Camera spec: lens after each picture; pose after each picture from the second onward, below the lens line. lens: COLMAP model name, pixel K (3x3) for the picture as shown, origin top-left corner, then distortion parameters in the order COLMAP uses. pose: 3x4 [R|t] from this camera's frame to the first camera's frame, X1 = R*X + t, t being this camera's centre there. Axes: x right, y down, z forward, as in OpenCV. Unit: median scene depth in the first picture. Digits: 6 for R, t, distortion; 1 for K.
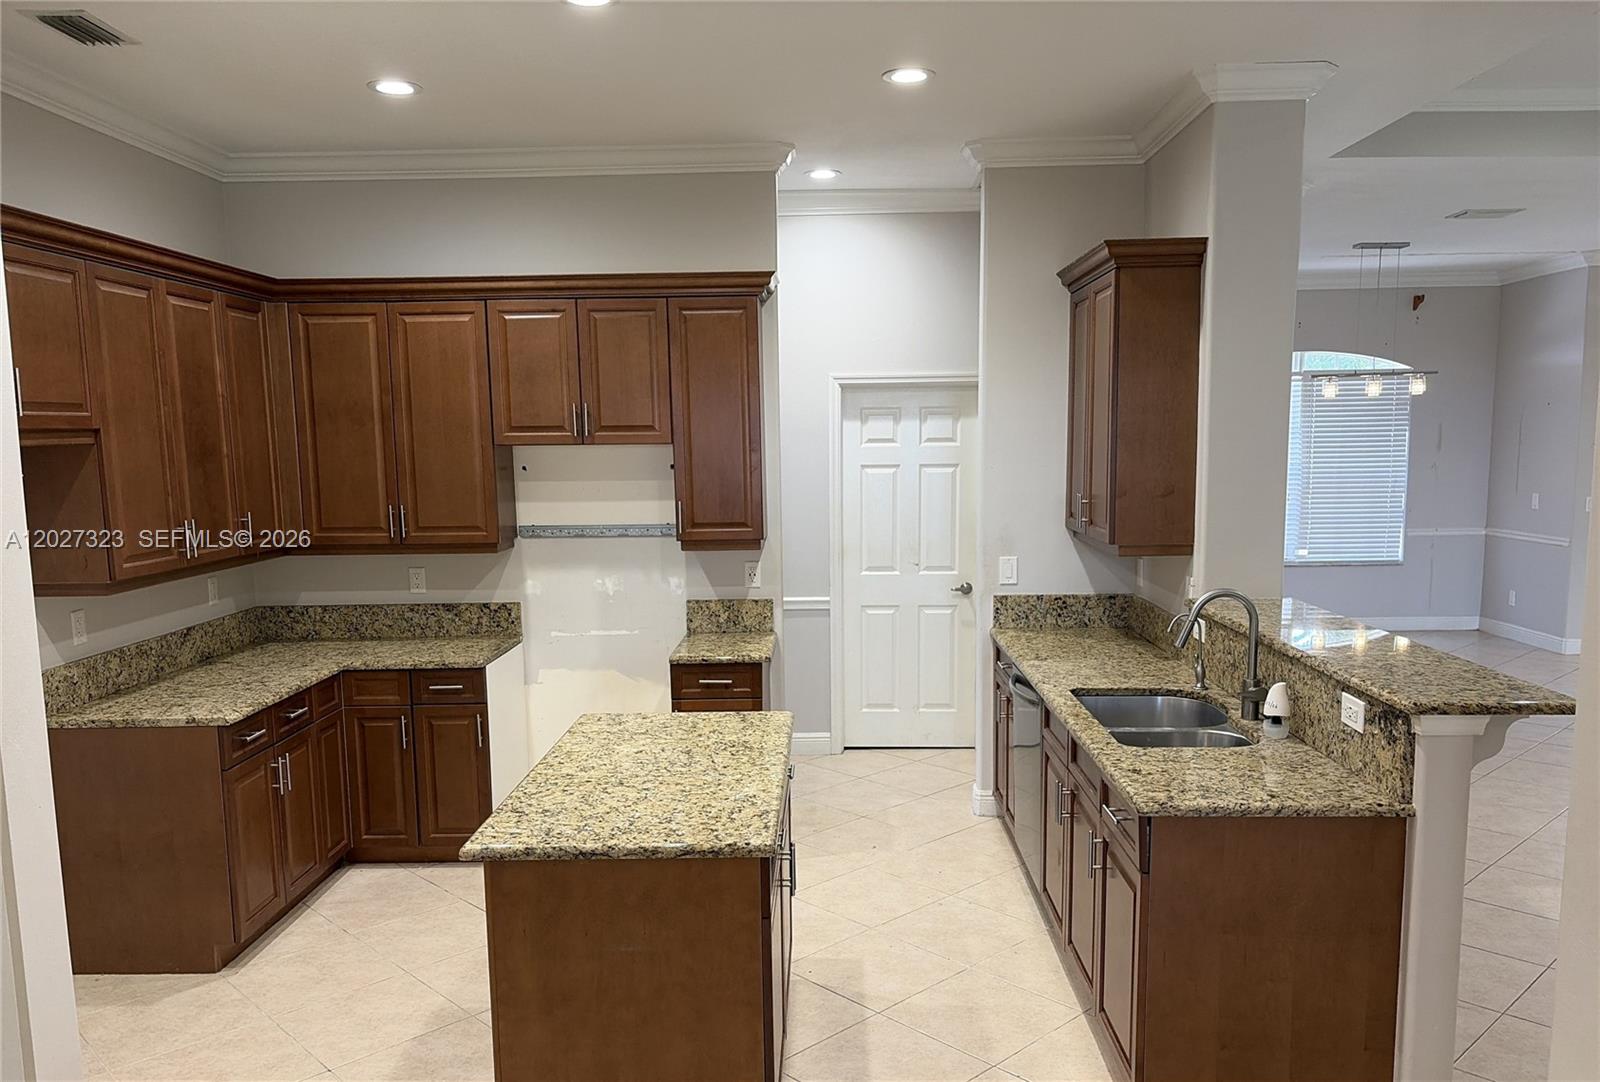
lens RADIAL K [[1164.9, 0, 798.9], [0, 1164.9, 589.0], [0, 0, 1]] dist [0.000368, -0.001461]
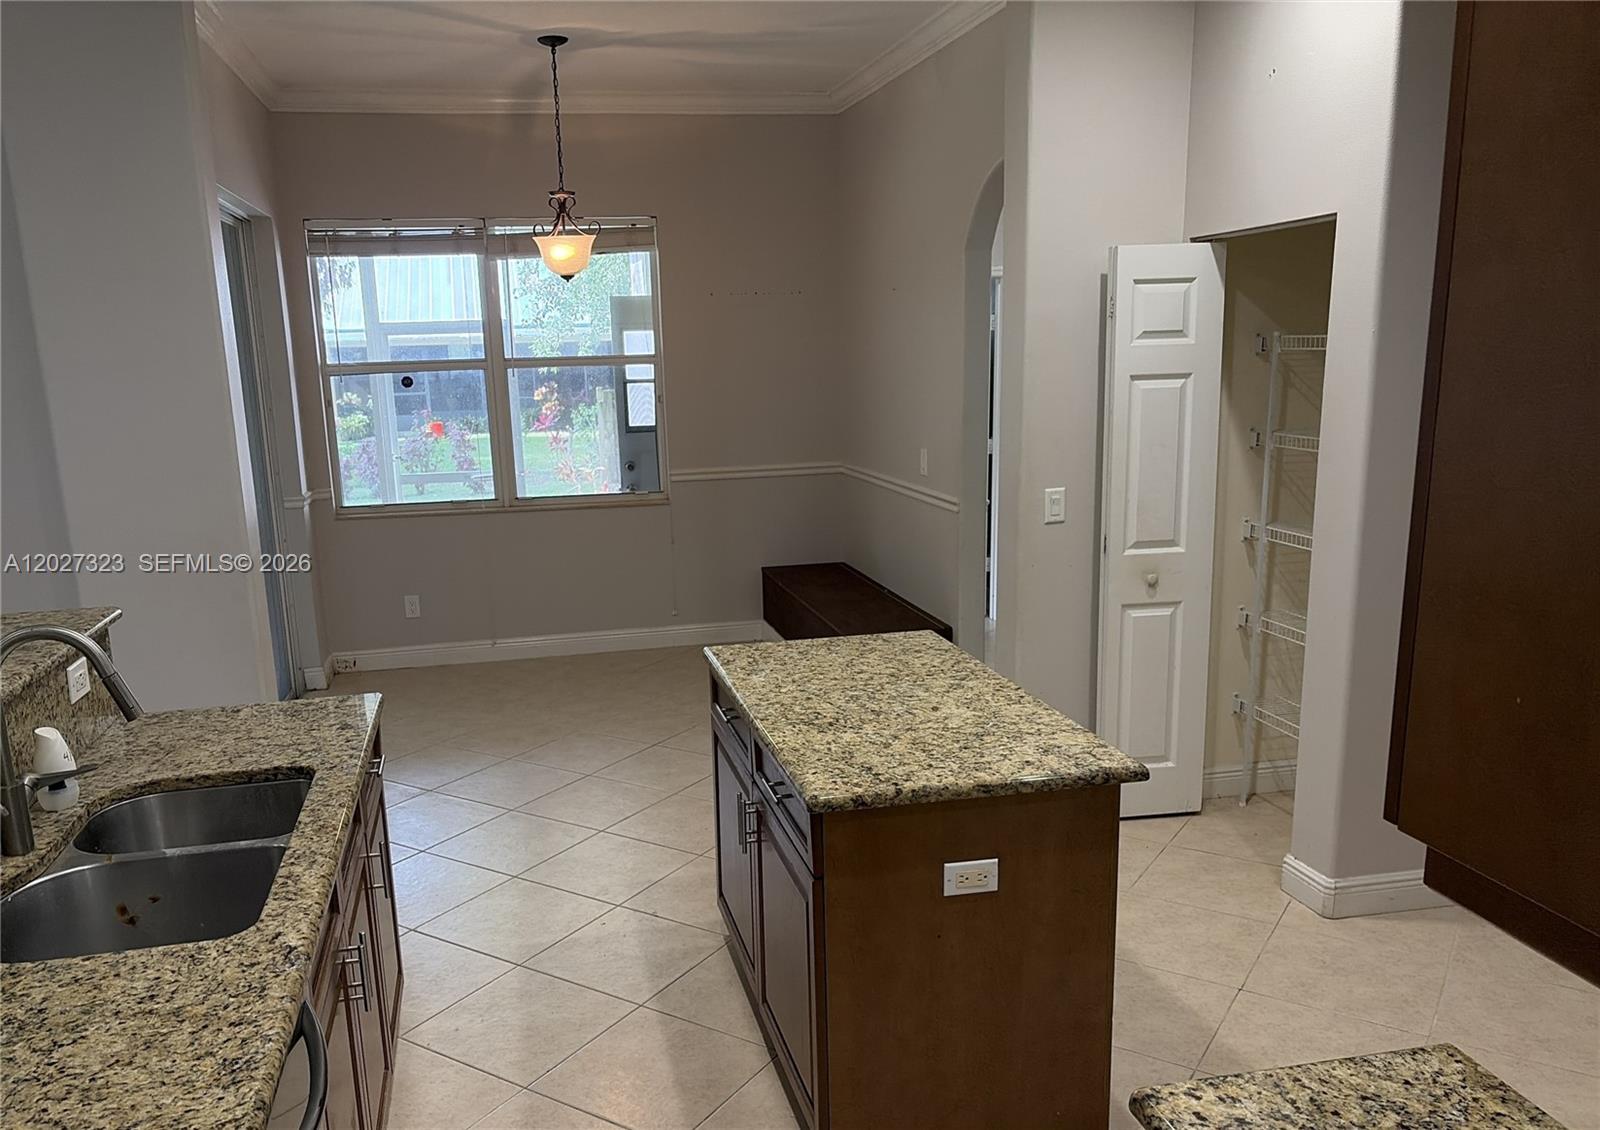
lens RADIAL K [[1252.6, 0, 800.0], [0, 1252.6, 565.0], [0, 0, 1]] dist [-0.001134, -0.000671]
pose [[-0.962562, 0.088970, -0.256043, 0.181596], [0.007120, 0.952571, 0.304234, -0.239103], [0.270967, 0.291021, -0.917542, 1.858783]]
